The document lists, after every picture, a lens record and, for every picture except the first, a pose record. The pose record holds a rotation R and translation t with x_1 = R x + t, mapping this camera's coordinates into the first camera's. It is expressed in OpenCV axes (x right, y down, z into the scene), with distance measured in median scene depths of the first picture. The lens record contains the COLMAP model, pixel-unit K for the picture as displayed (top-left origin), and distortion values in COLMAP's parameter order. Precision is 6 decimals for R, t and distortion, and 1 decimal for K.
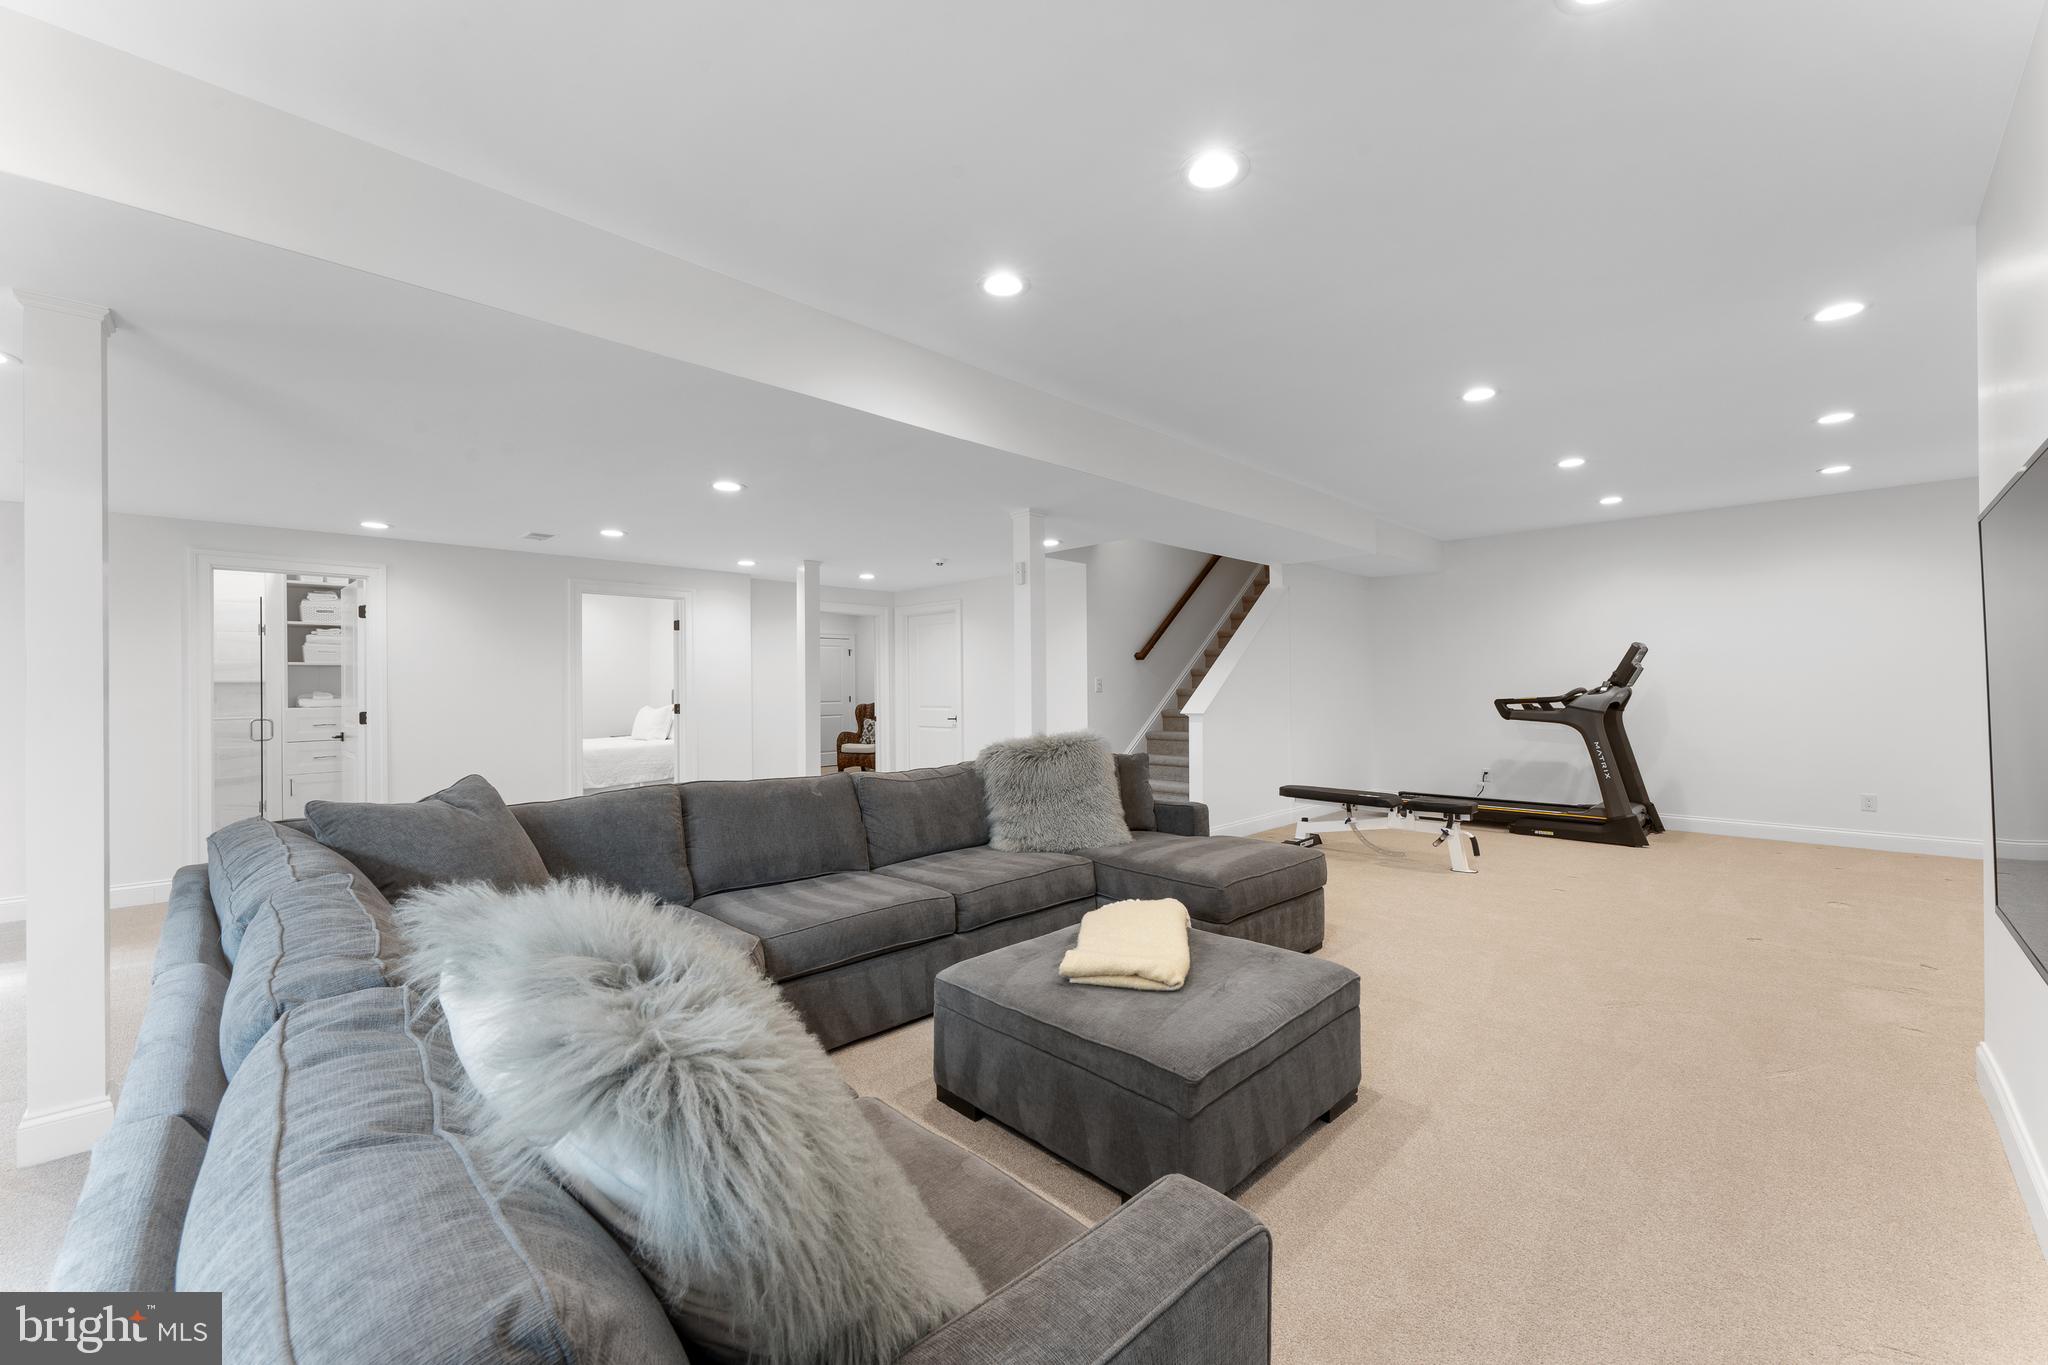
lens RADIAL K [[799.4, 0, 1024.0], [0, 799.4, 682.5], [0, 0, 1]] dist [0.000070, -0.000069]
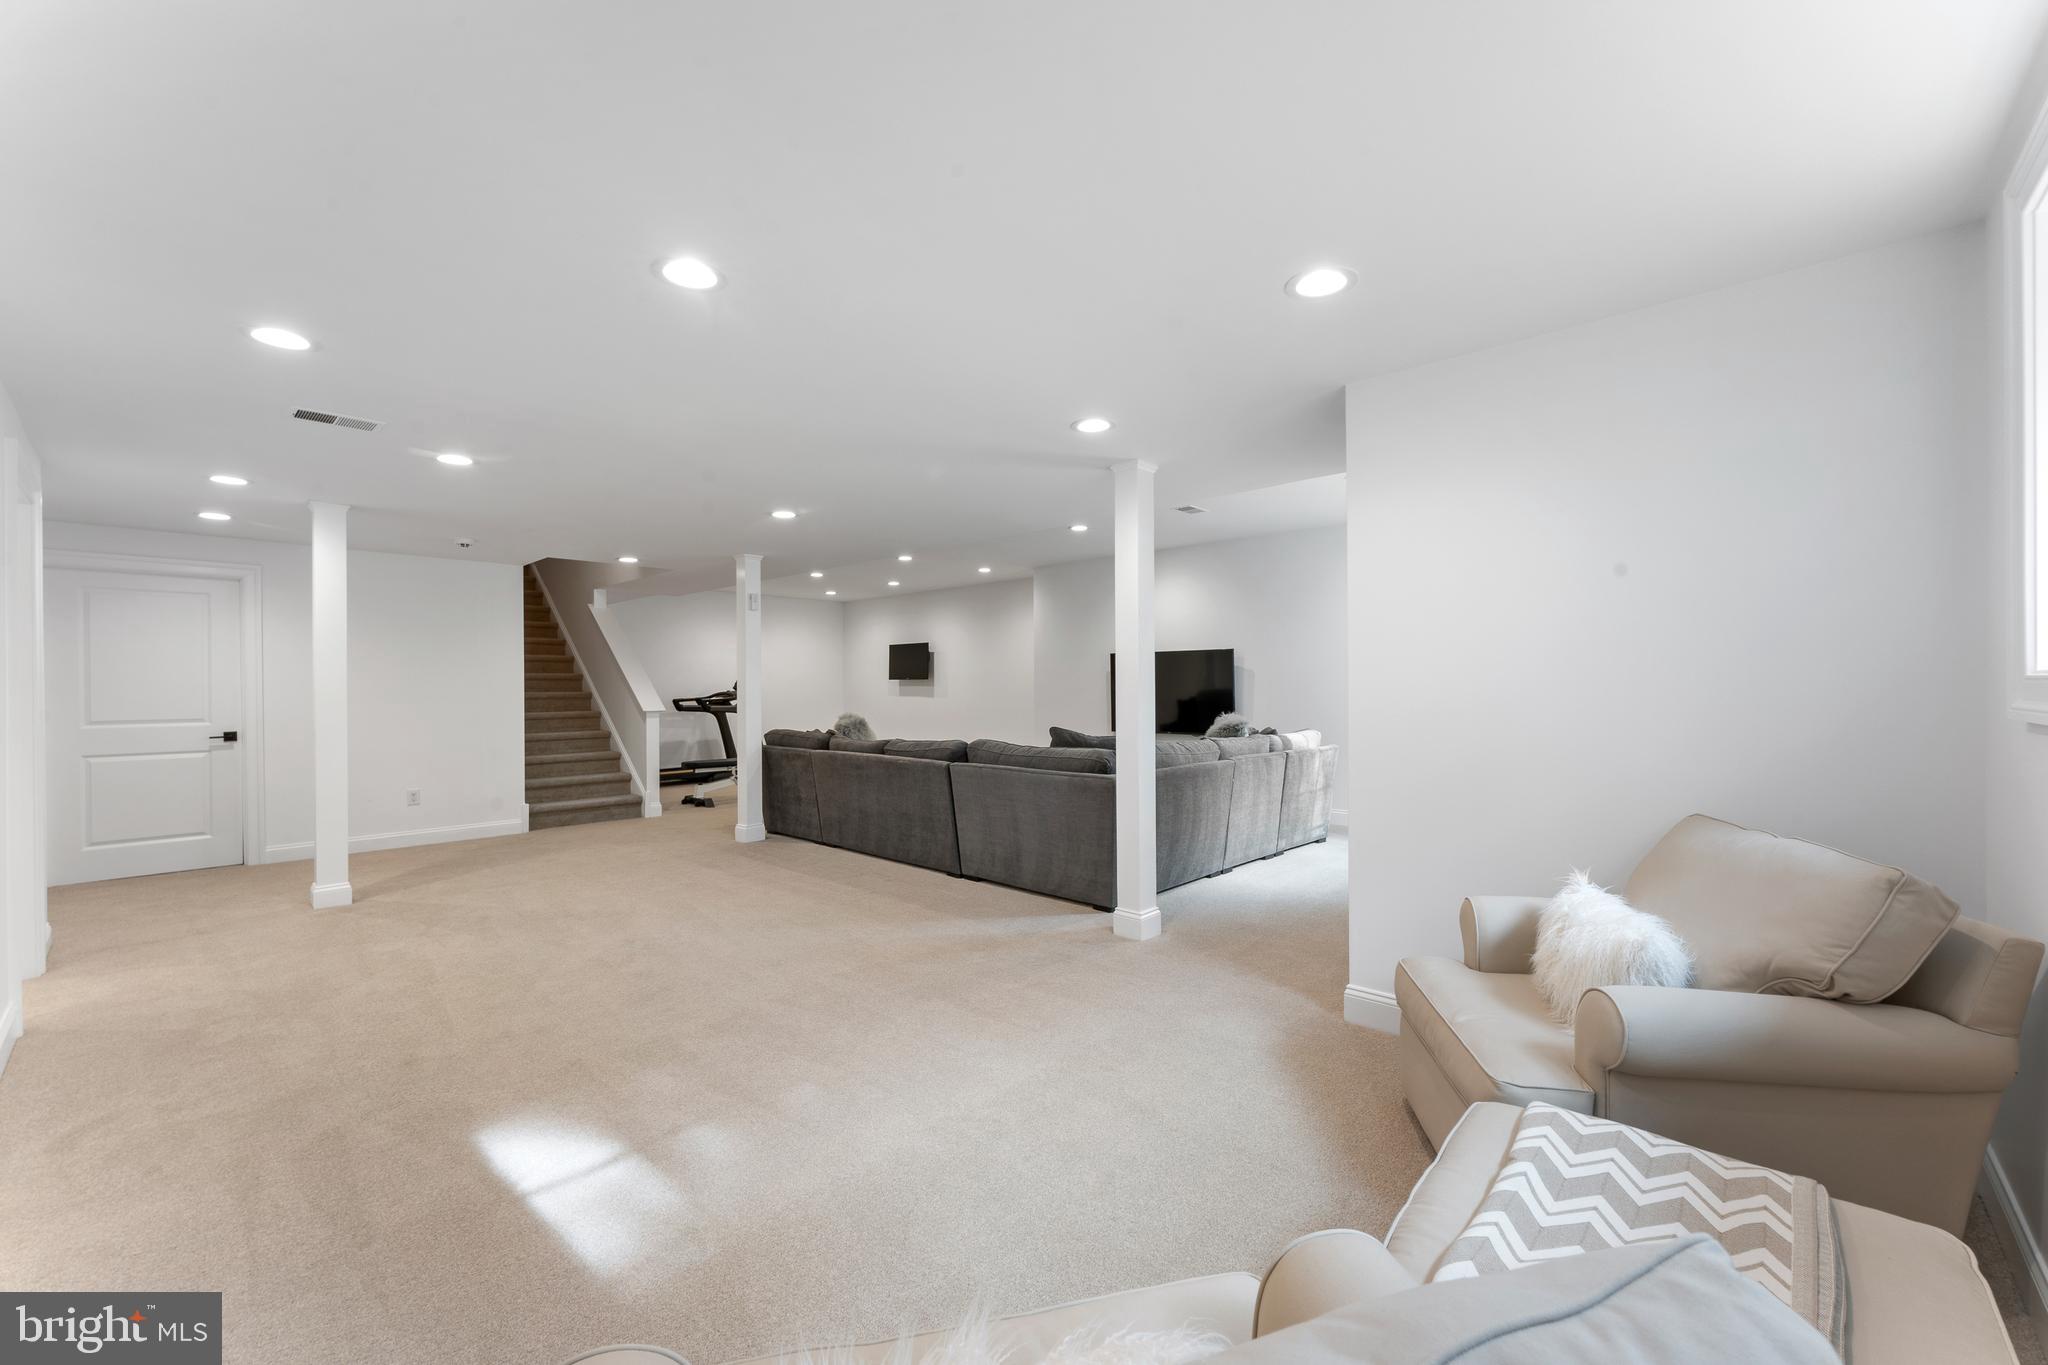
lens RADIAL K [[799.4, 0, 1024.0], [0, 799.4, 682.5], [0, 0, 1]] dist [0.000070, -0.000069]
pose [[-0.026426, 0.010590, 0.999595, -1.361457], [0.017543, 0.999795, -0.010128, 0.024255], [-0.999497, 0.017268, -0.026607, 0.543918]]
